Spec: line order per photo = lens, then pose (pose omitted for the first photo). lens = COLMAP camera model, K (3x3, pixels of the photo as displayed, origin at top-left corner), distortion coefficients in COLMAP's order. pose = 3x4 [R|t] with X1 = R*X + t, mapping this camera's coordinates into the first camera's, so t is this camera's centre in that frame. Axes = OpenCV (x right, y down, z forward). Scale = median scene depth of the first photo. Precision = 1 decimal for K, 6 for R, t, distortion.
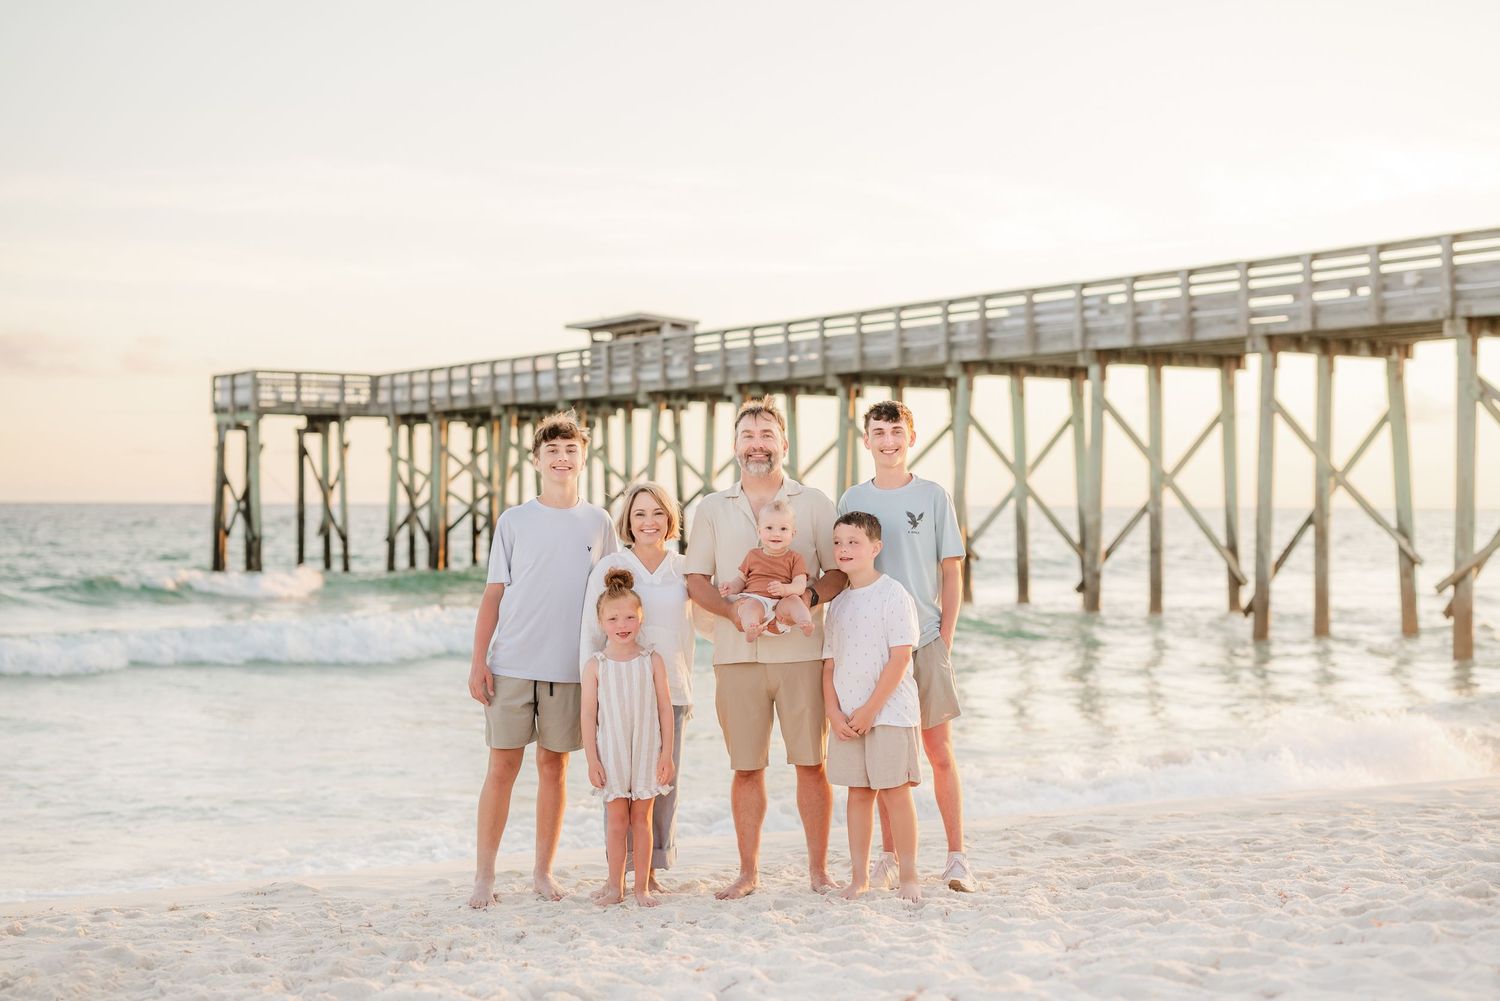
lens RADIAL K [[2548.8, 0, 750.0], [0, 2548.8, 500.5], [0, 0, 1]] dist [-0.025668, 0.064538]
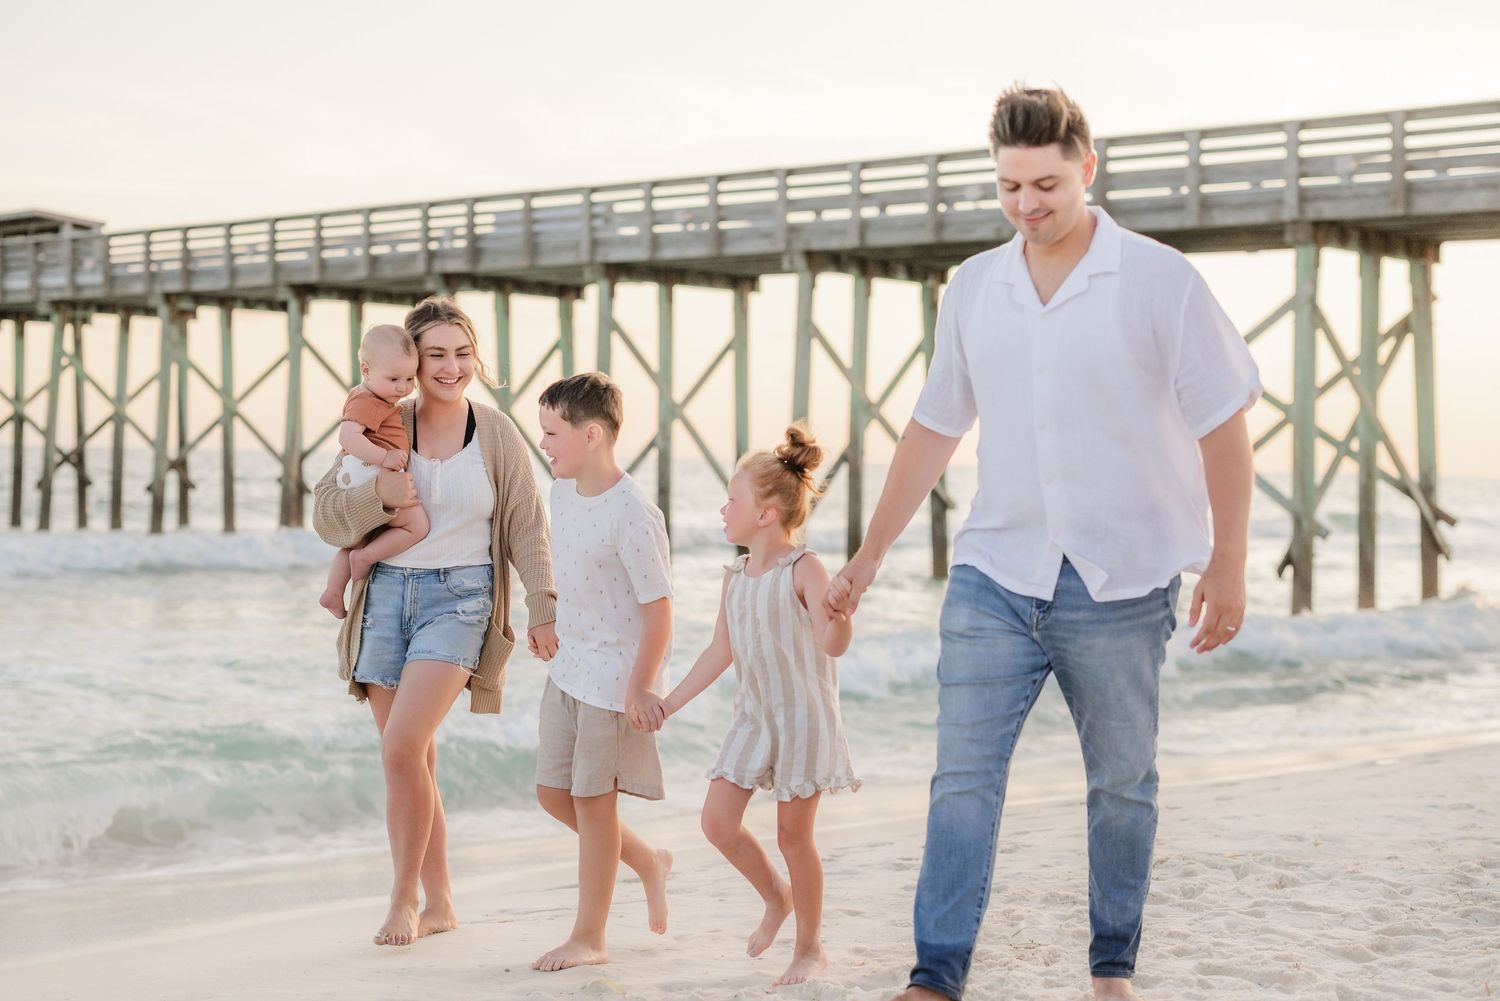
lens RADIAL K [[2548.8, 0, 750.0], [0, 2548.8, 500.5], [0, 0, 1]] dist [-0.025668, 0.064538]
pose [[0.955410, 0.001945, 0.295277, -0.076311], [-0.009730, 0.999643, 0.024899, 0.000648], [-0.295123, -0.026662, 0.955087, 0.135593]]
